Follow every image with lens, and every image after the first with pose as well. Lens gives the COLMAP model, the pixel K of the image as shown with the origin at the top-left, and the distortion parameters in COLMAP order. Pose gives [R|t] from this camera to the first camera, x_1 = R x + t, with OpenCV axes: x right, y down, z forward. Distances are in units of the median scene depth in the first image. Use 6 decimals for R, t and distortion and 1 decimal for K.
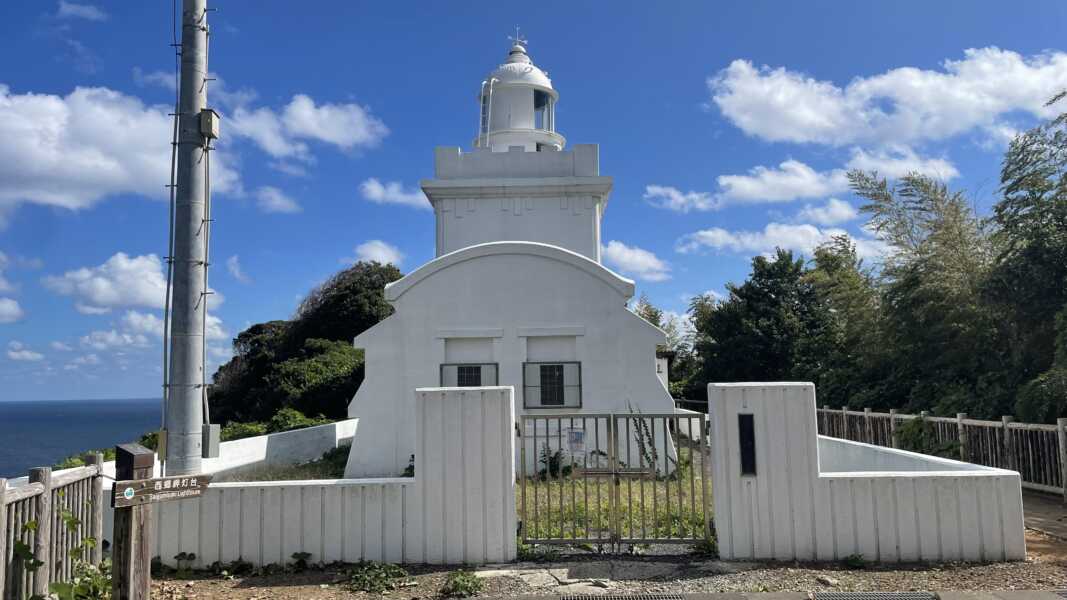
lens RADIAL K [[828.5, 0, 533.5], [0, 828.5, 300.0], [0, 0, 1]] dist [0.050565, -0.000023]
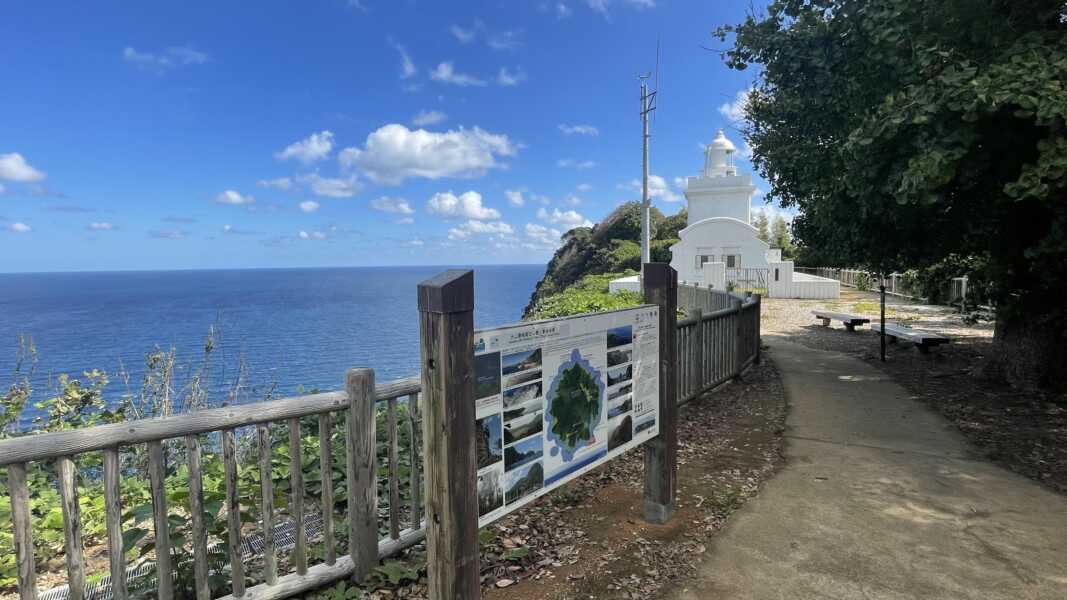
lens RADIAL K [[457.2, 0, 533.5], [0, 457.2, 300.0], [0, 0, 1]] dist [0.000626, 0.000021]
pose [[0.932016, 0.034214, -0.360799, -0.031759], [0.035487, 0.982135, 0.184803, -0.078134], [0.360676, -0.185043, 0.914151, -0.694206]]
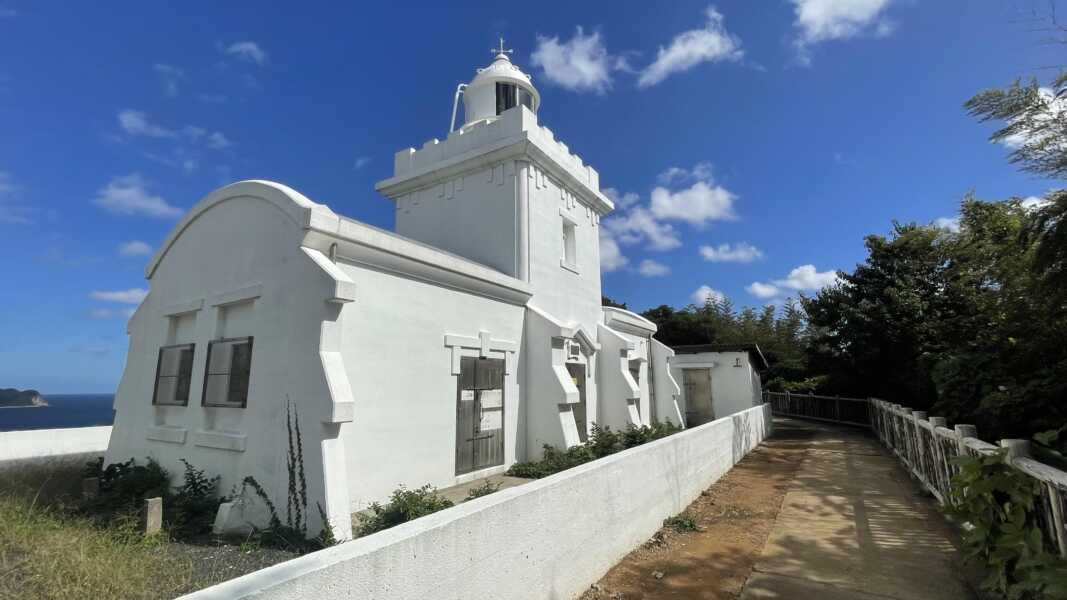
lens RADIAL K [[462.7, 0, 533.5], [0, 462.7, 300.0], [0, 0, 1]] dist [0.001200, 0.000096]
pose [[0.852982, -0.088111, -0.514449, 0.311864], [0.049089, 0.994822, -0.088994, 0.063631], [0.519626, 0.050657, 0.852891, 0.566891]]
